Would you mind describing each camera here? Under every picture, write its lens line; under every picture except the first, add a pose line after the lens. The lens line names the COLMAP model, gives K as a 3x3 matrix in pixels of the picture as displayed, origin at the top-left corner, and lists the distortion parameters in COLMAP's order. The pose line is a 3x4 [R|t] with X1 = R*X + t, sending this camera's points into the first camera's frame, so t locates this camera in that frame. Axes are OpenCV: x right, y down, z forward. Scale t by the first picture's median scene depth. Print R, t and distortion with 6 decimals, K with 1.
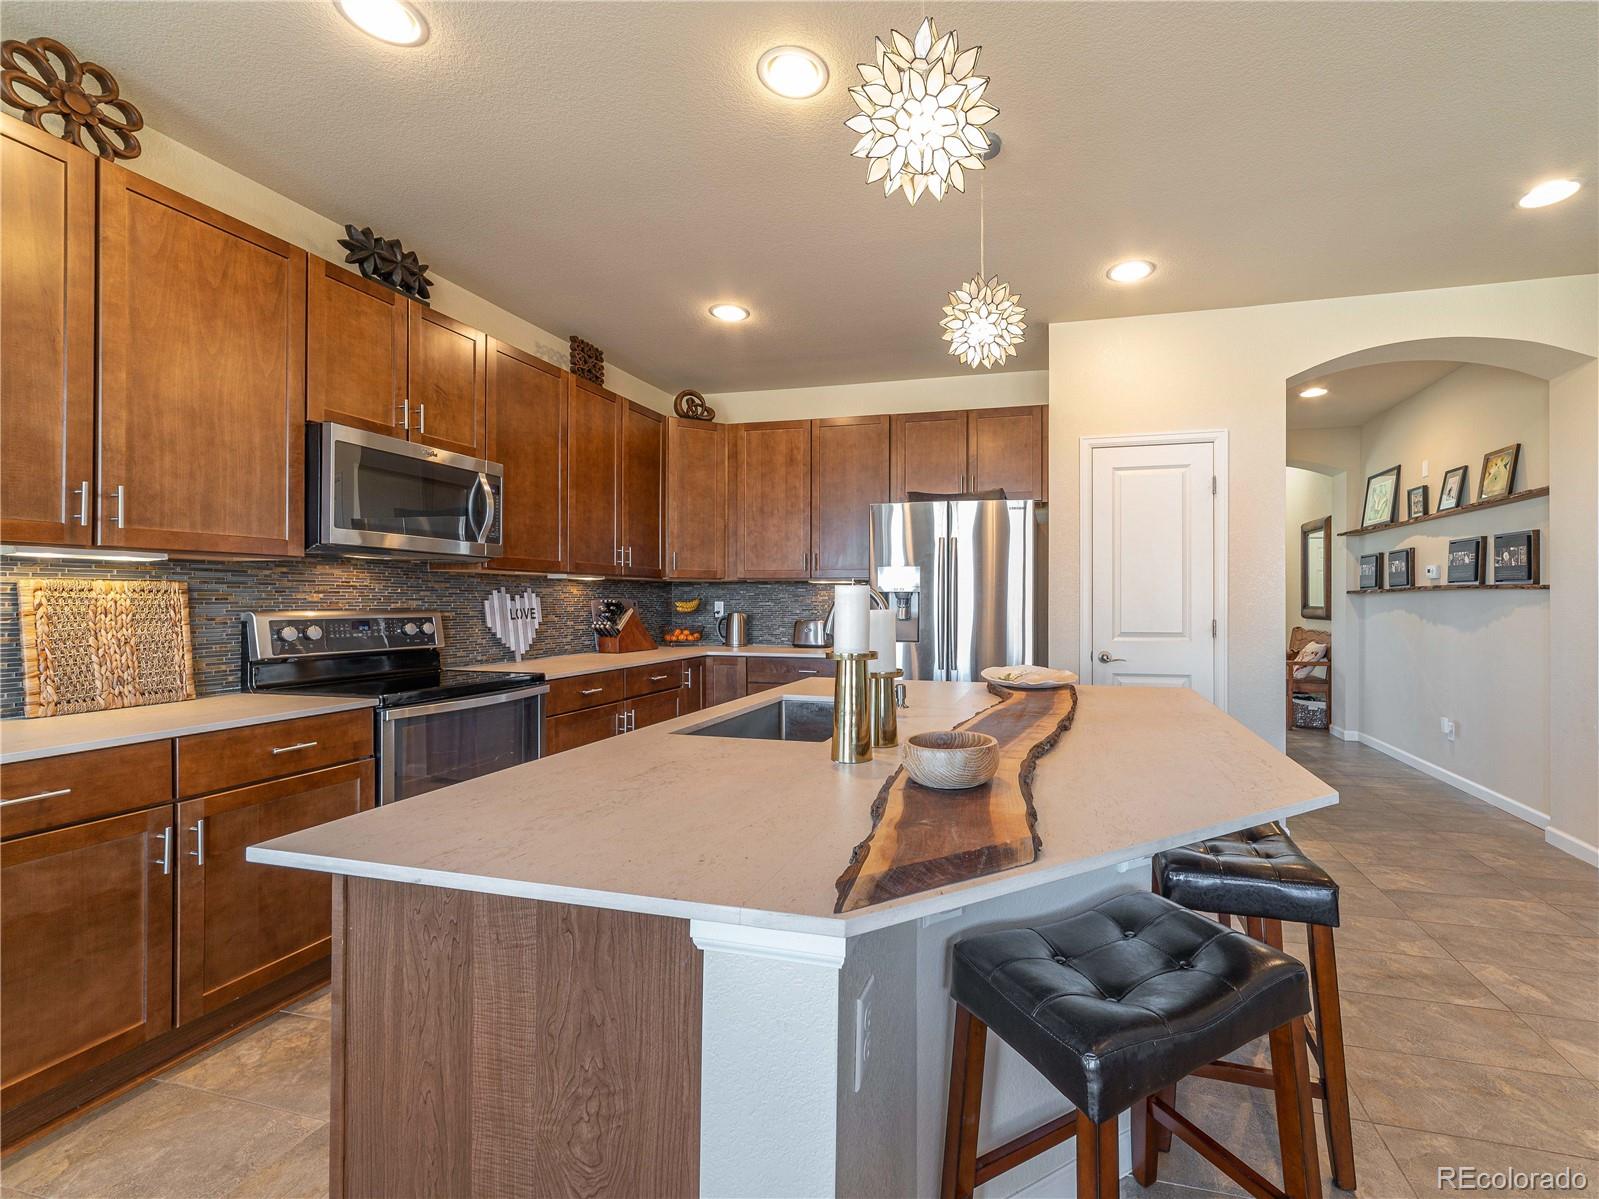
lens RADIAL K [[697.7, 0, 890.2], [0, 697.7, 598.2], [0, 0, 1]] dist [-0.000396, -0.000133]
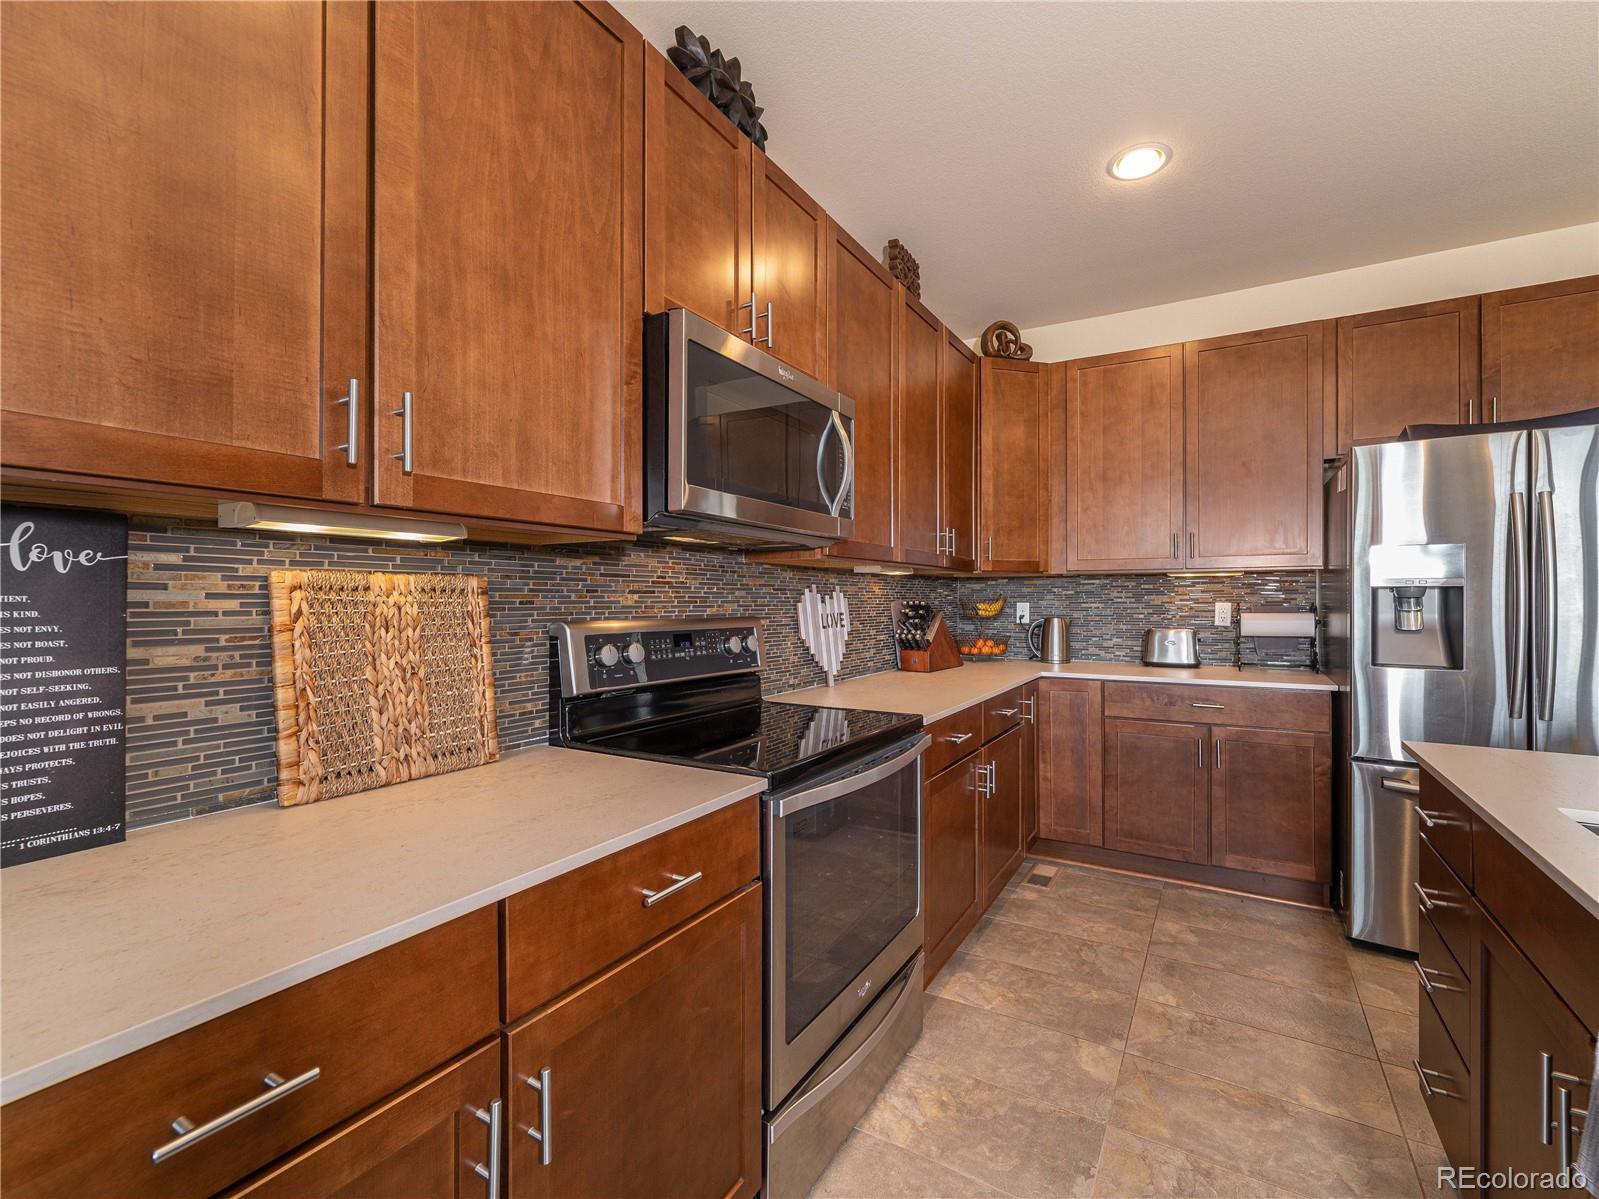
lens RADIAL K [[695.1, 0, 835.9], [0, 695.1, 597.8], [0, 0, 1]] dist [-0.001974, 0.000041]
pose [[0.963308, -0.004791, -0.268356, -0.493187], [0.004603, 0.999989, -0.001331, -0.001070], [0.268359, 0.000047, 0.963319, 0.439532]]
